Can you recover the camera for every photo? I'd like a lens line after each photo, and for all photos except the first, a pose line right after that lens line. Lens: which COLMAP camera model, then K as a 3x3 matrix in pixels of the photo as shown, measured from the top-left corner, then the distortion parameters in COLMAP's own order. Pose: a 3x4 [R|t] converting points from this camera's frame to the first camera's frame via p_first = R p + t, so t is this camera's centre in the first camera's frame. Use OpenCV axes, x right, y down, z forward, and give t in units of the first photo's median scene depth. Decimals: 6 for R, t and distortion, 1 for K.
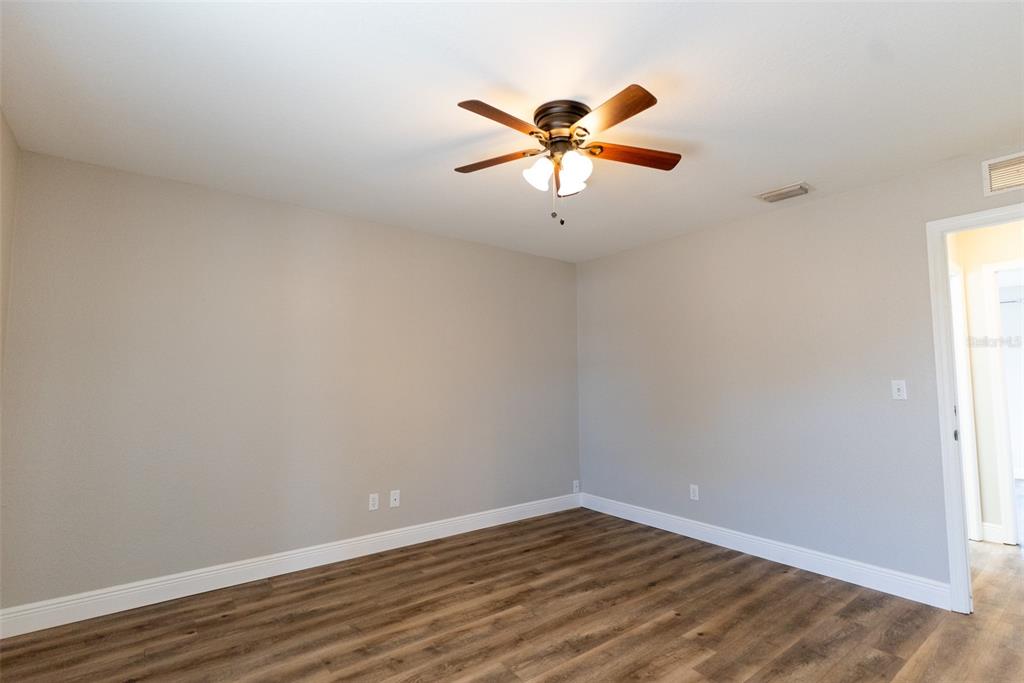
lens RADIAL K [[483.3, 0, 513.8], [0, 483.3, 342.8], [0, 0, 1]] dist [0.001115, -0.000514]
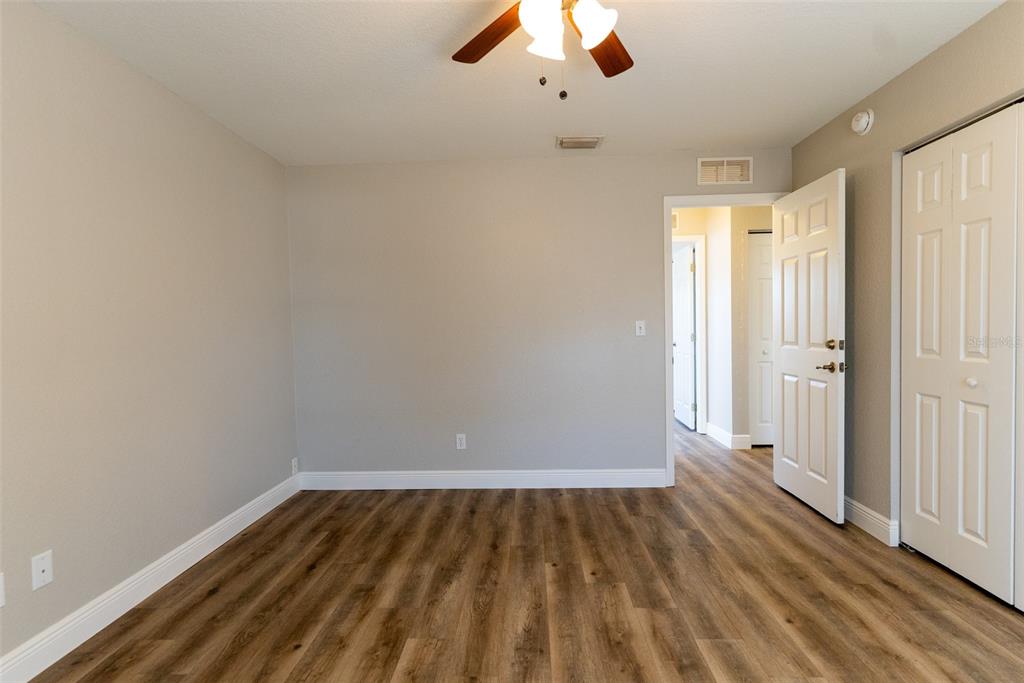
lens RADIAL K [[494.3, 0, 512.0], [0, 494.3, 341.5], [0, 0, 1]] dist [-0.000218, -0.000365]
pose [[0.642487, -0.034114, 0.765537, -0.381966], [-0.040557, 0.996095, 0.078426, 0.042954], [-0.765223, -0.081435, 0.638594, 0.410328]]
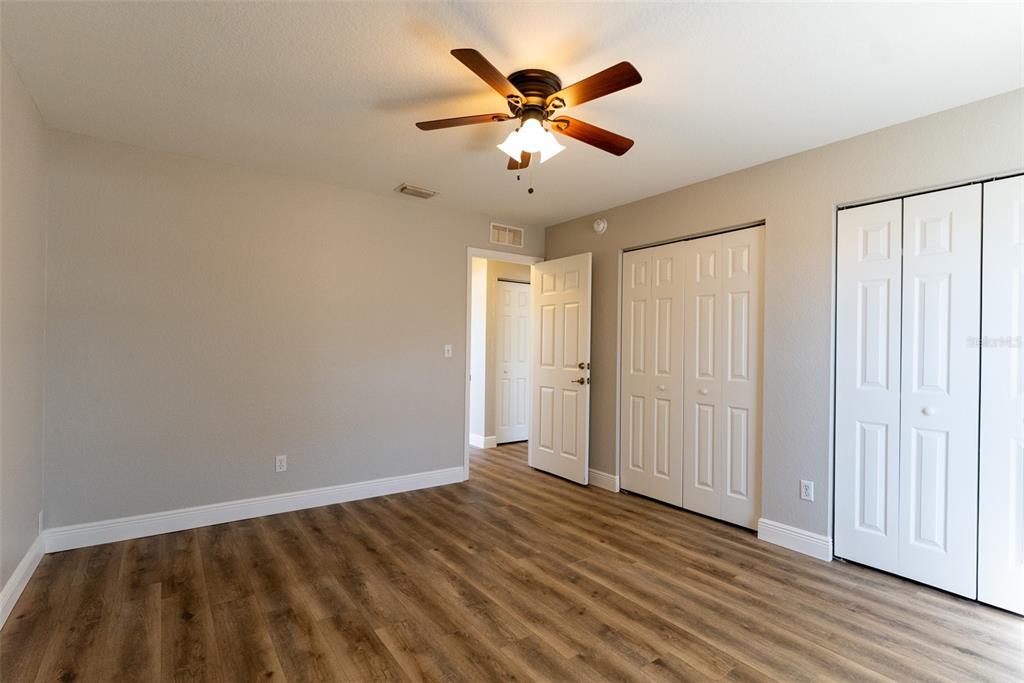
lens RADIAL K [[483.3, 0, 513.8], [0, 483.3, 342.8], [0, 0, 1]] dist [0.001115, -0.000514]
pose [[0.028950, 0.012452, 0.999503, -0.679496], [-0.094115, 0.995514, -0.009676, 0.063672], [-0.995140, -0.093788, 0.029992, 0.713895]]
